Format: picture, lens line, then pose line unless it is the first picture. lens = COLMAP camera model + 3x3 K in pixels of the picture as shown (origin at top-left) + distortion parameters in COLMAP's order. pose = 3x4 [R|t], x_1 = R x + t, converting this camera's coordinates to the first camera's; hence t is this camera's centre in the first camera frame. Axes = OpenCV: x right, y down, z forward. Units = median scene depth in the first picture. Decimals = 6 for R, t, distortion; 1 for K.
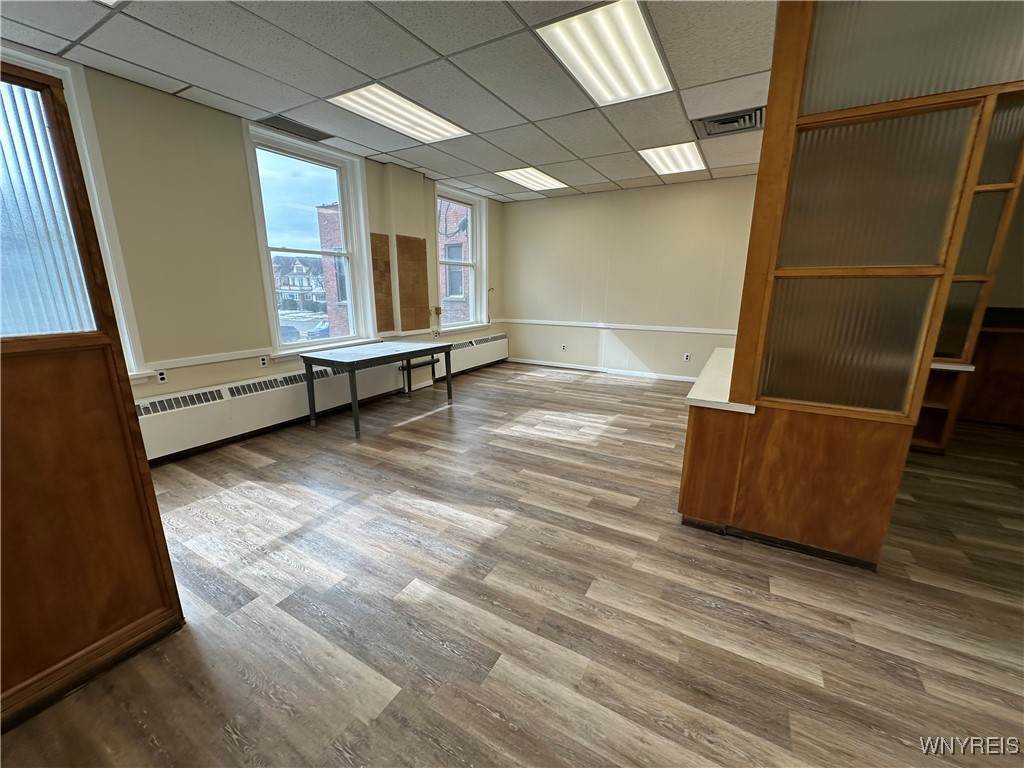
lens RADIAL K [[407.8, 0, 512.0], [0, 407.8, 384.0], [0, 0, 1]] dist [-0.001677, 0.000402]
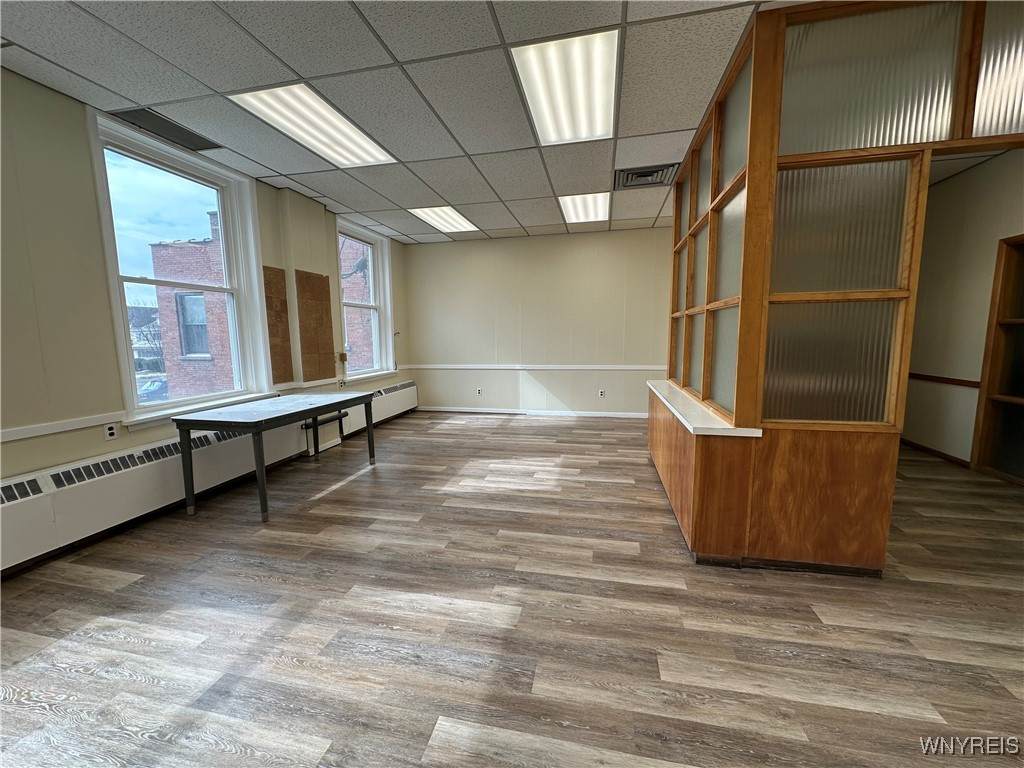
lens RADIAL K [[407.8, 0, 512.0], [0, 407.8, 384.0], [0, 0, 1]] dist [-0.001677, 0.000402]
pose [[0.953295, -0.052900, 0.297372, -0.174280], [0.087201, 0.990822, -0.103283, -0.003145], [-0.289179, 0.124390, 0.949159, 0.135440]]
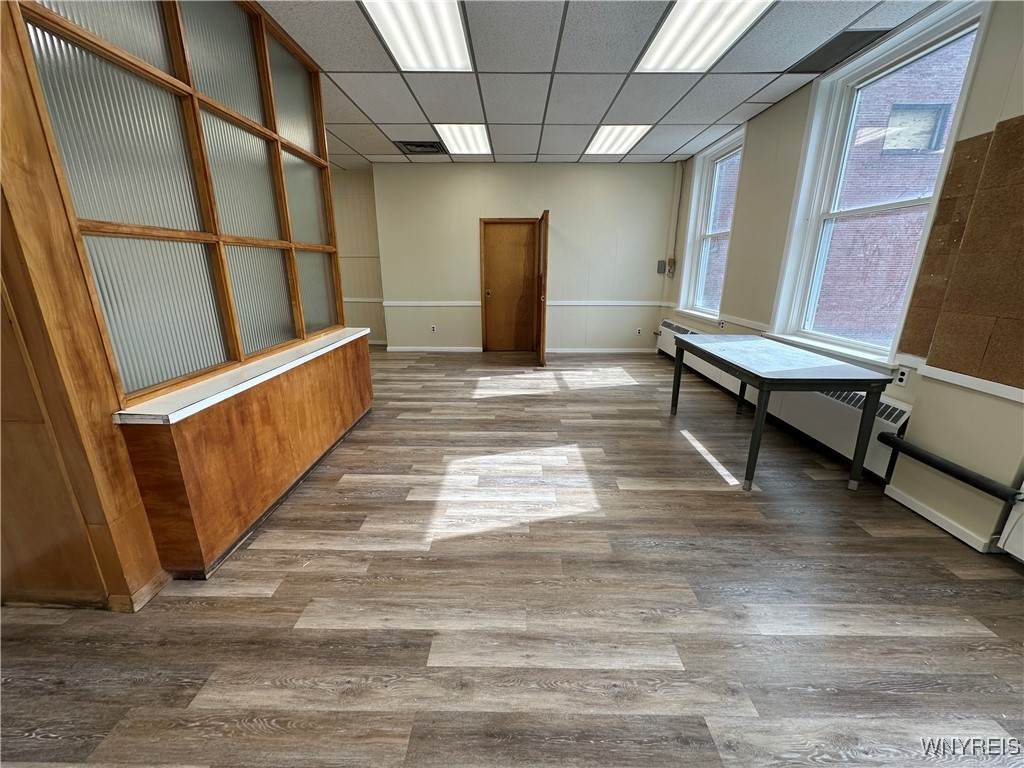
lens RADIAL K [[407.8, 0, 512.0], [0, 407.8, 384.0], [0, 0, 1]] dist [-0.001677, 0.000402]
pose [[-0.870733, 0.129855, -0.474302, 0.493600], [-0.122229, 0.877087, 0.464519, -0.399351], [0.476324, 0.462445, -0.747837, 1.740259]]
